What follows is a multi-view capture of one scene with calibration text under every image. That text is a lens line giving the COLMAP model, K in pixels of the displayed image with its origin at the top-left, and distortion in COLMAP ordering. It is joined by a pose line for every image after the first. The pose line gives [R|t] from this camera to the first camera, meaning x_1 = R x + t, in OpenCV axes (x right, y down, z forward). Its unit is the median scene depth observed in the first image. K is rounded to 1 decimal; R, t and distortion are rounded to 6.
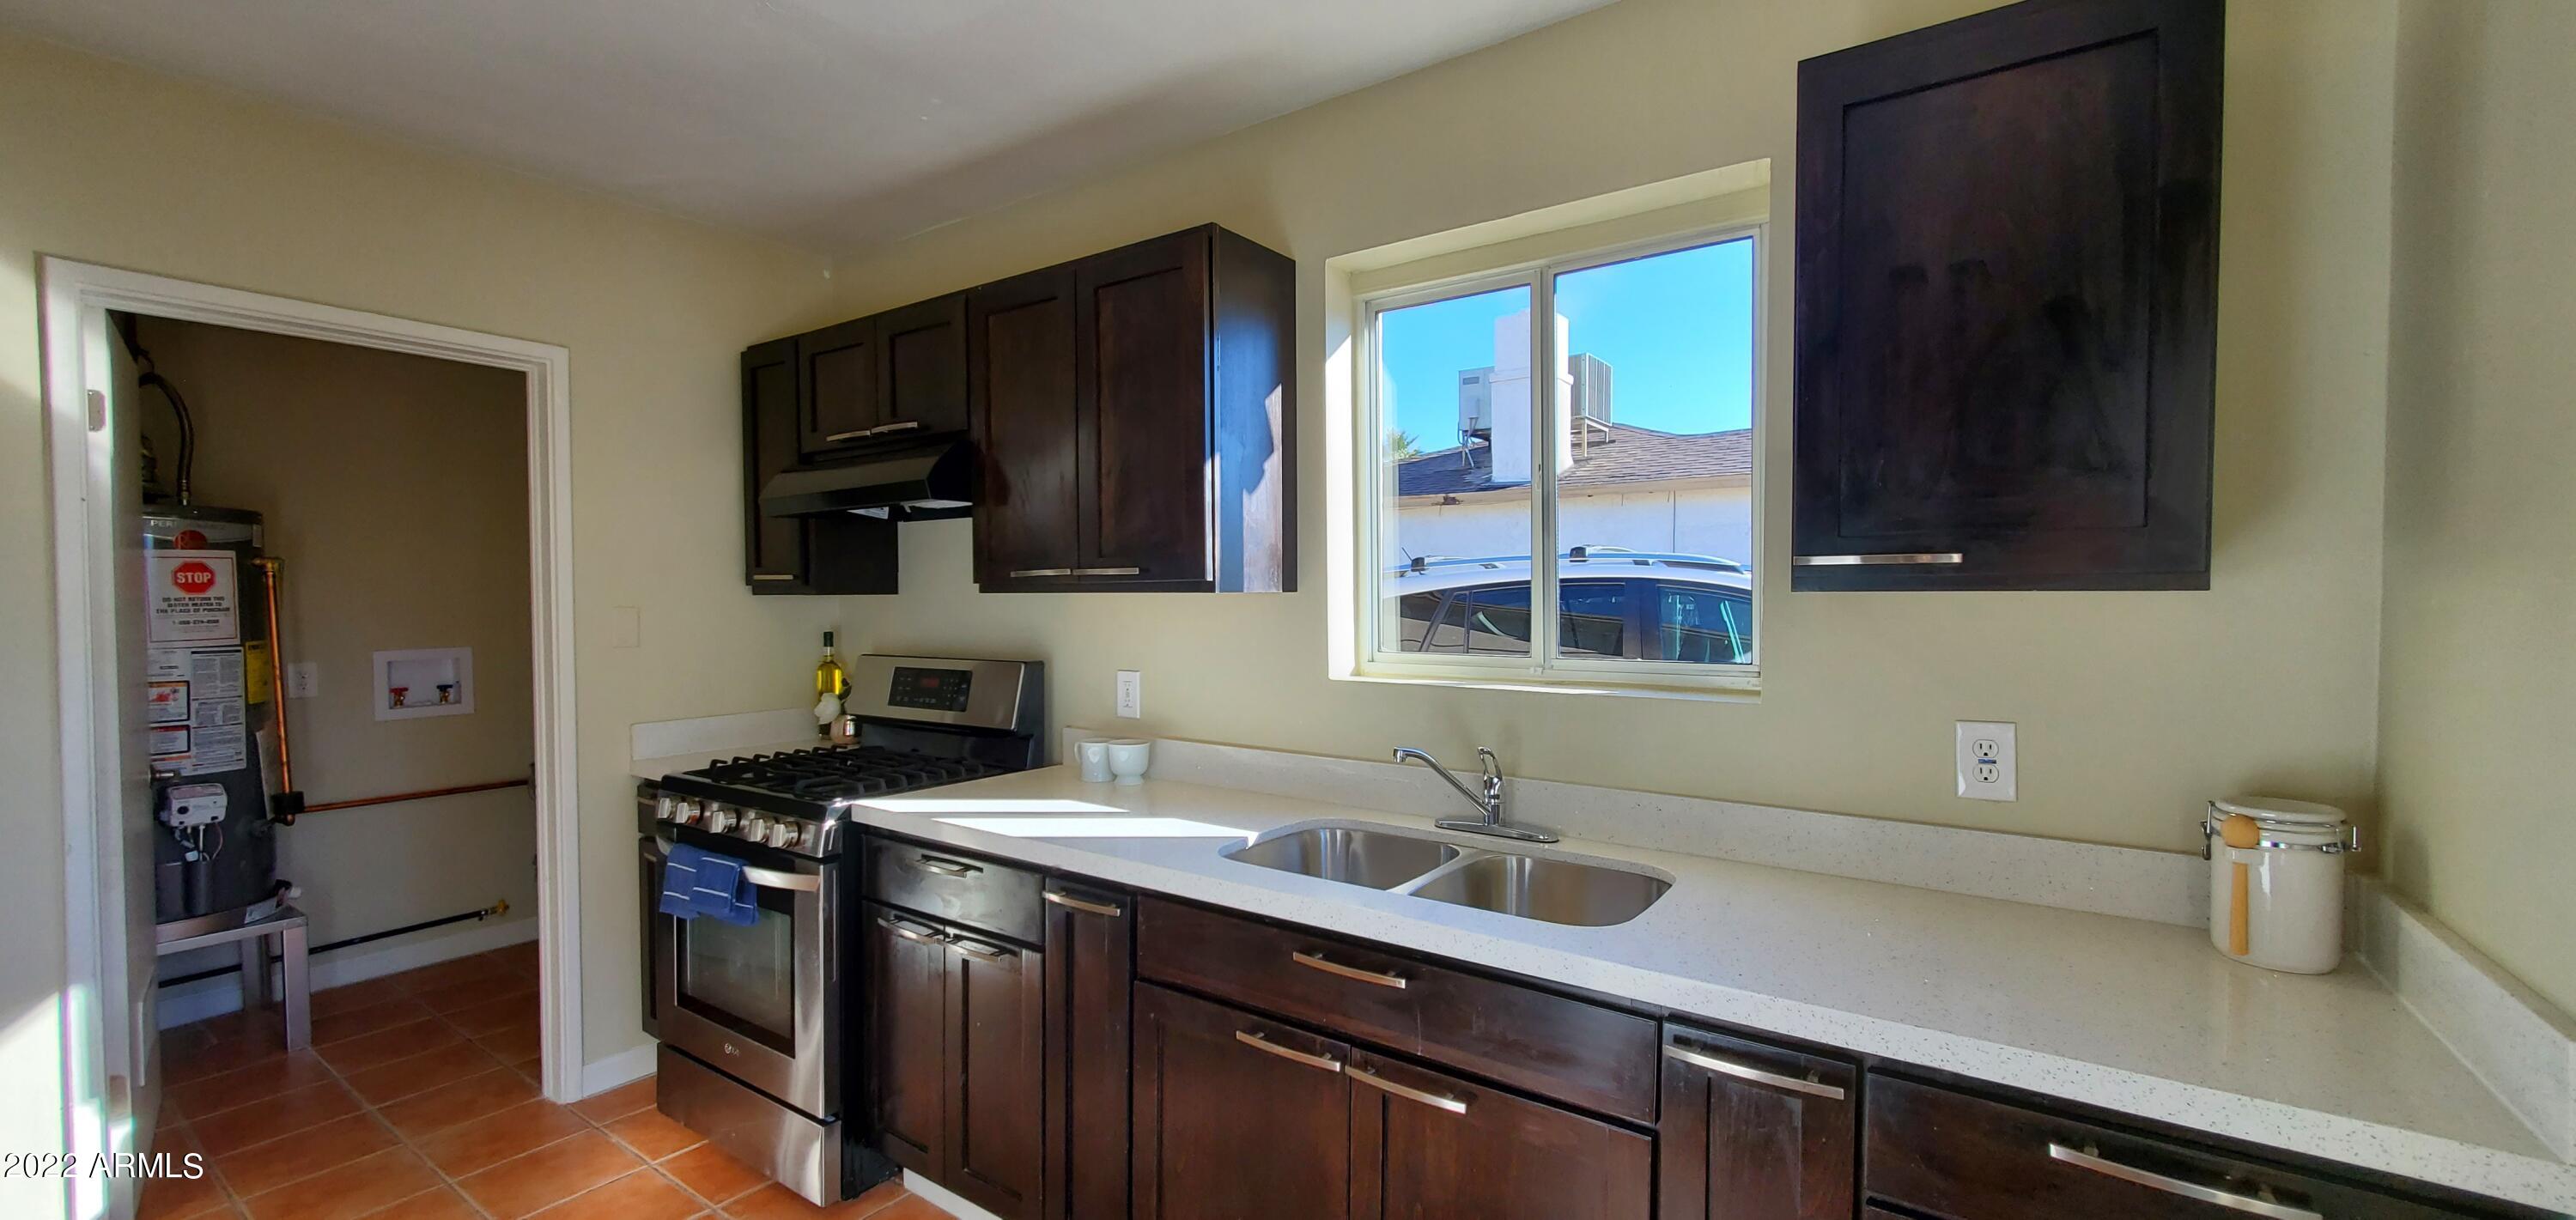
lens RADIAL K [[1028.8, 0, 1287.4], [0, 1028.8, 618.2], [0, 0, 1]] dist [0.014172, -0.005150]
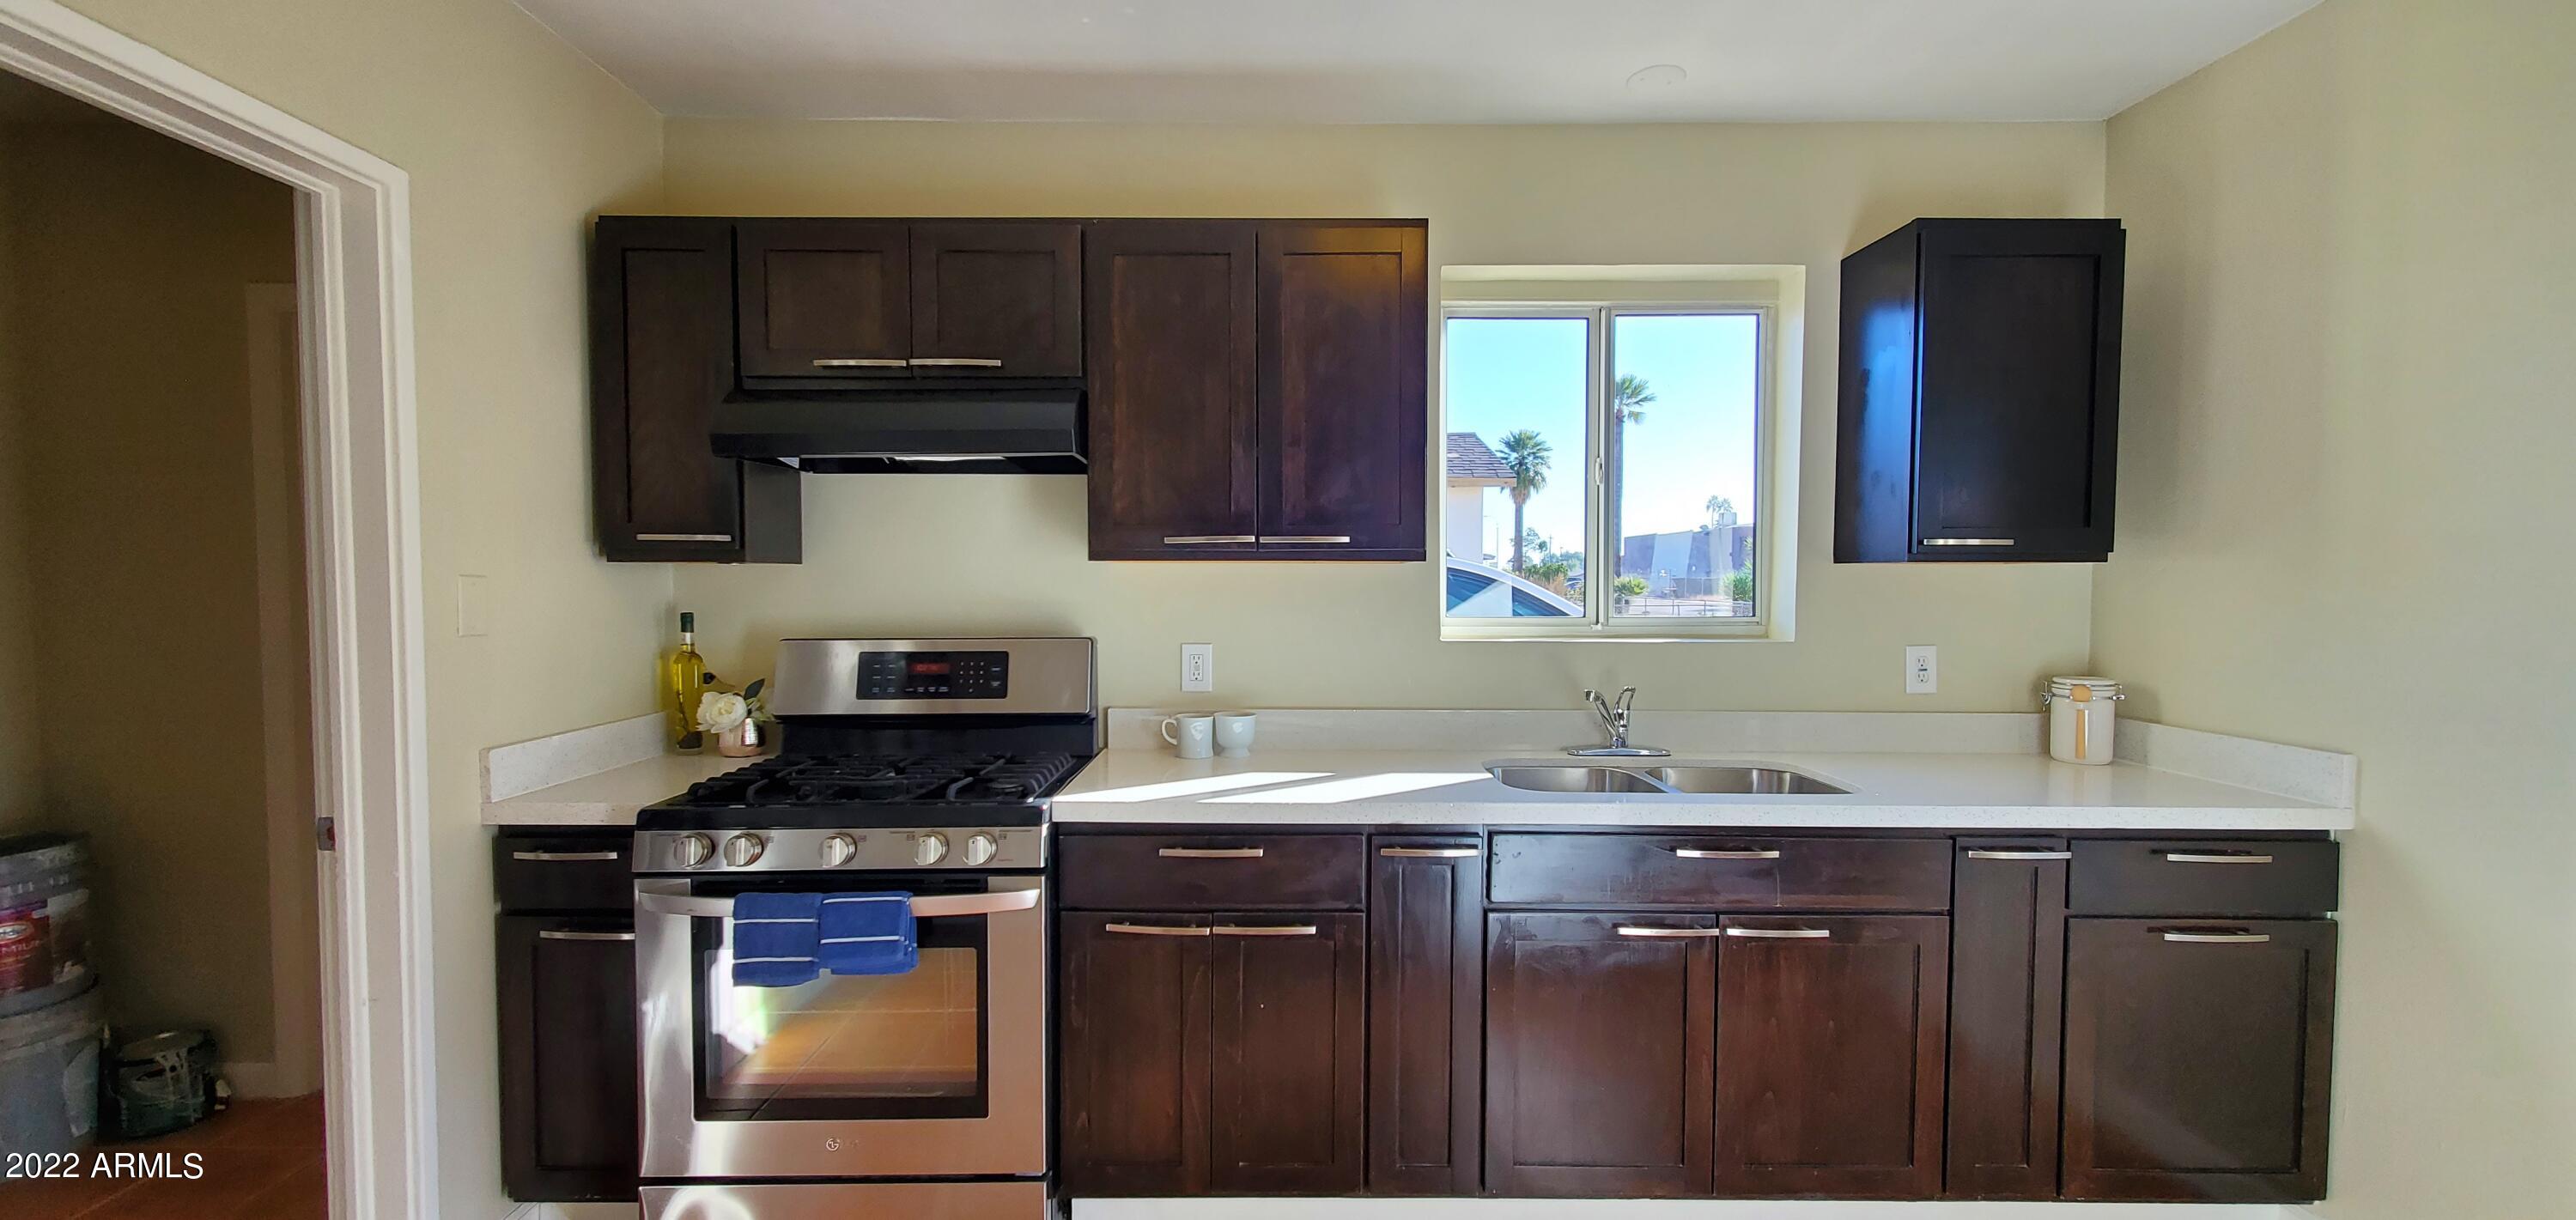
lens RADIAL K [[1028.8, 0, 1287.4], [0, 1028.8, 618.2], [0, 0, 1]] dist [0.014172, -0.005150]
pose [[0.810589, -0.017325, 0.585359, -0.654931], [0.010290, 0.999829, 0.015342, 0.013019], [-0.585525, -0.006413, 0.810629, 0.162005]]
